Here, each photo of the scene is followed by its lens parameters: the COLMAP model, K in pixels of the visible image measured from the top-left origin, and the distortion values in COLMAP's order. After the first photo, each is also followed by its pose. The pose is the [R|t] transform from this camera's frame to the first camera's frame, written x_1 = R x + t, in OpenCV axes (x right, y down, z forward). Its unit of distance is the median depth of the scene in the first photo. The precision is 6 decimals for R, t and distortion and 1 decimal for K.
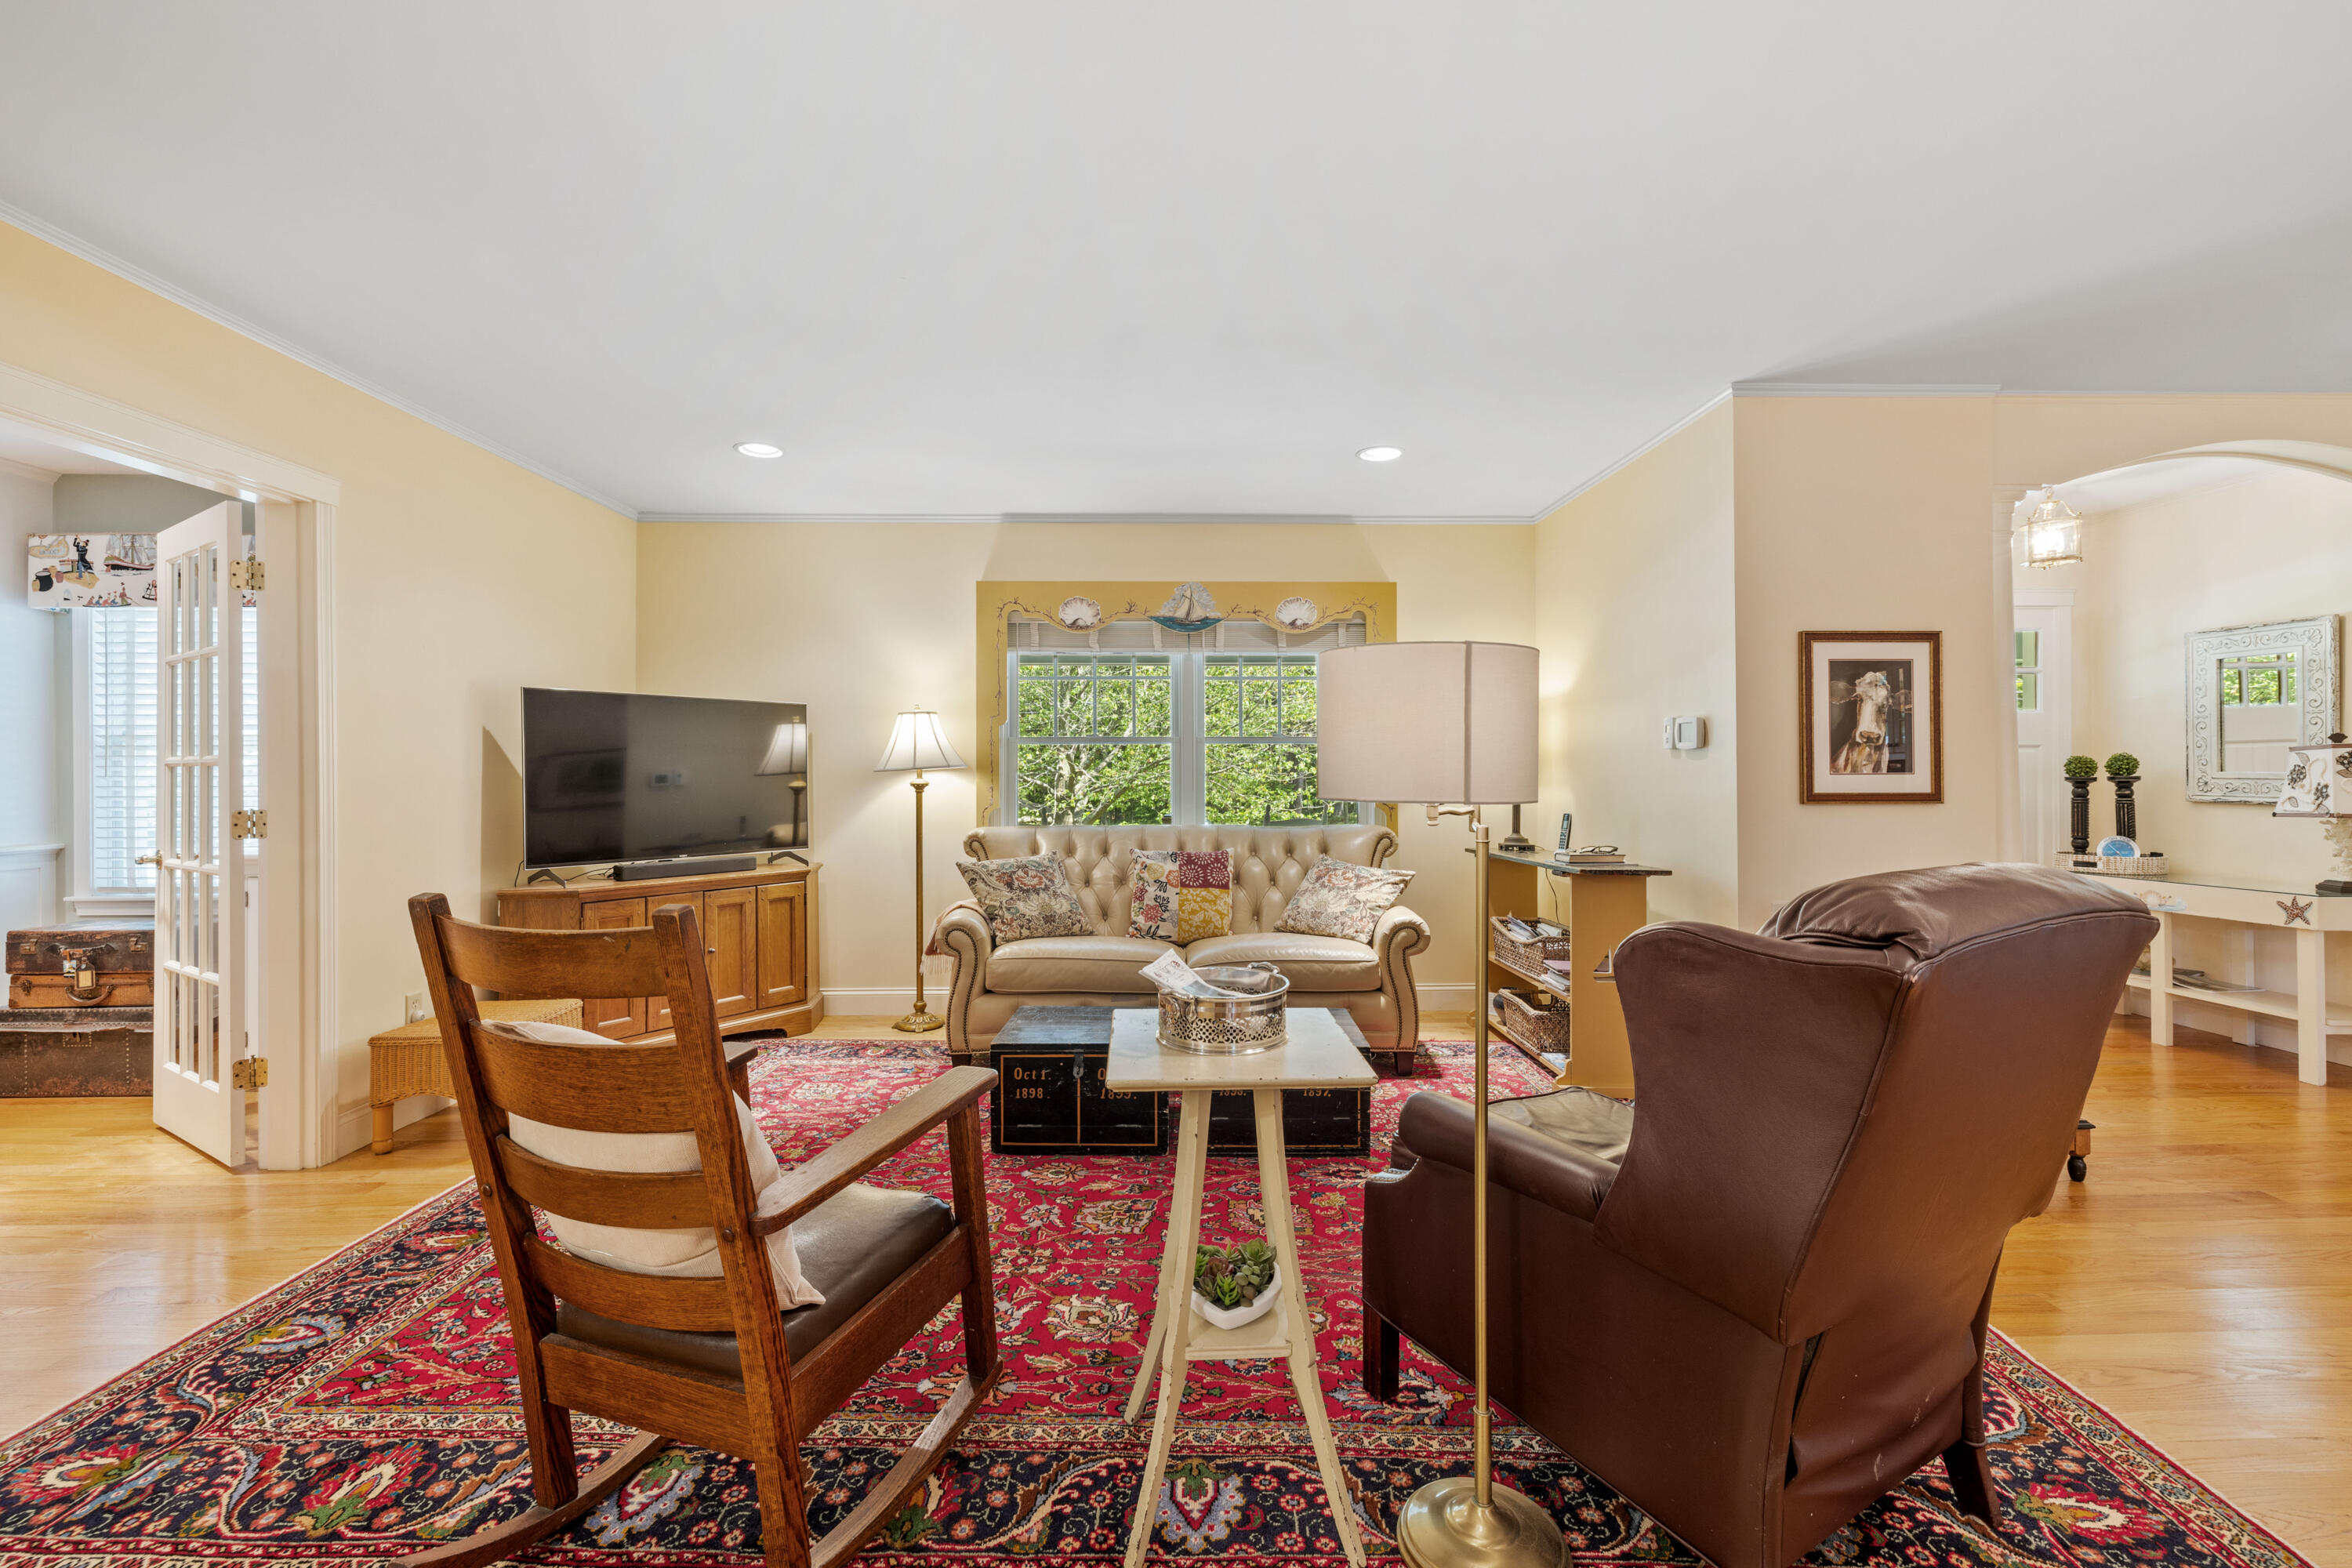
lens RADIAL K [[989.3, 0, 1170.6], [0, 989.3, 773.7], [0, 0, 1]] dist [0.001906, -0.000657]
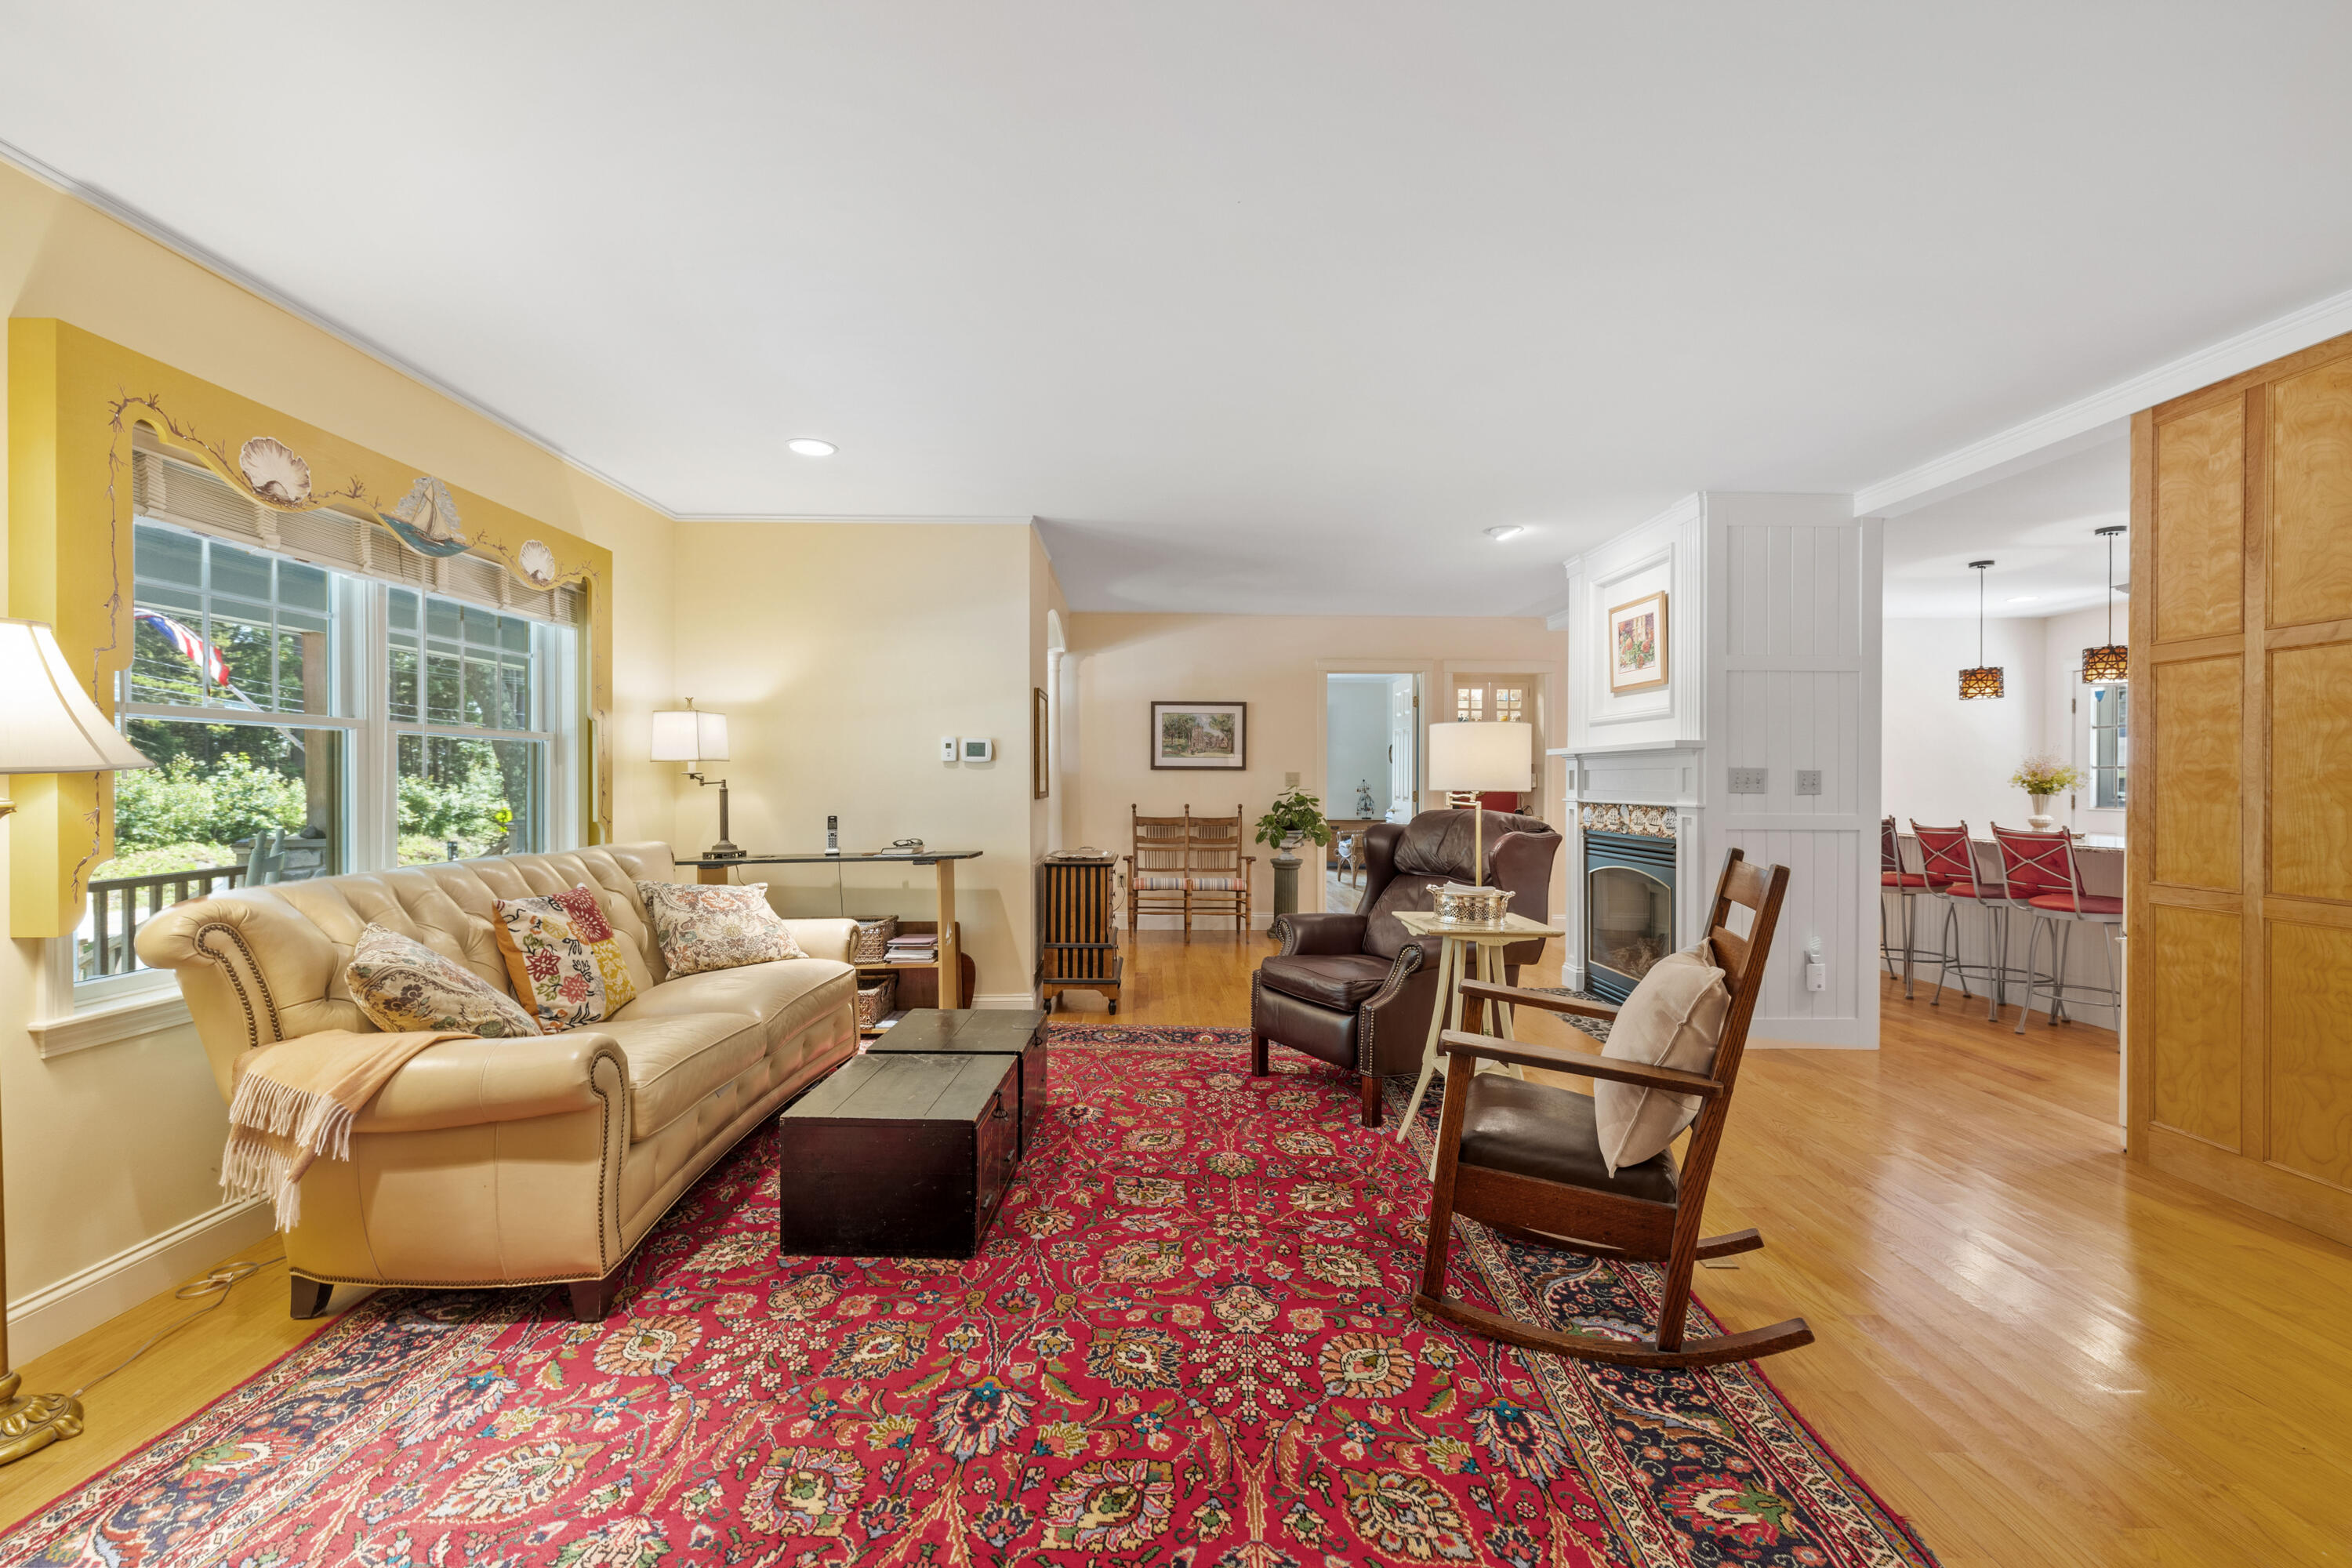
lens RADIAL K [[989.3, 0, 1166.6], [0, 989.3, 783.3], [0, 0, 1]] dist [0.001906, -0.000657]
pose [[0.002029, -0.003032, 0.999993, -1.175678], [0.000160, 0.999995, 0.003031, 0.000190], [-0.999998, 0.000154, 0.002030, 1.018756]]
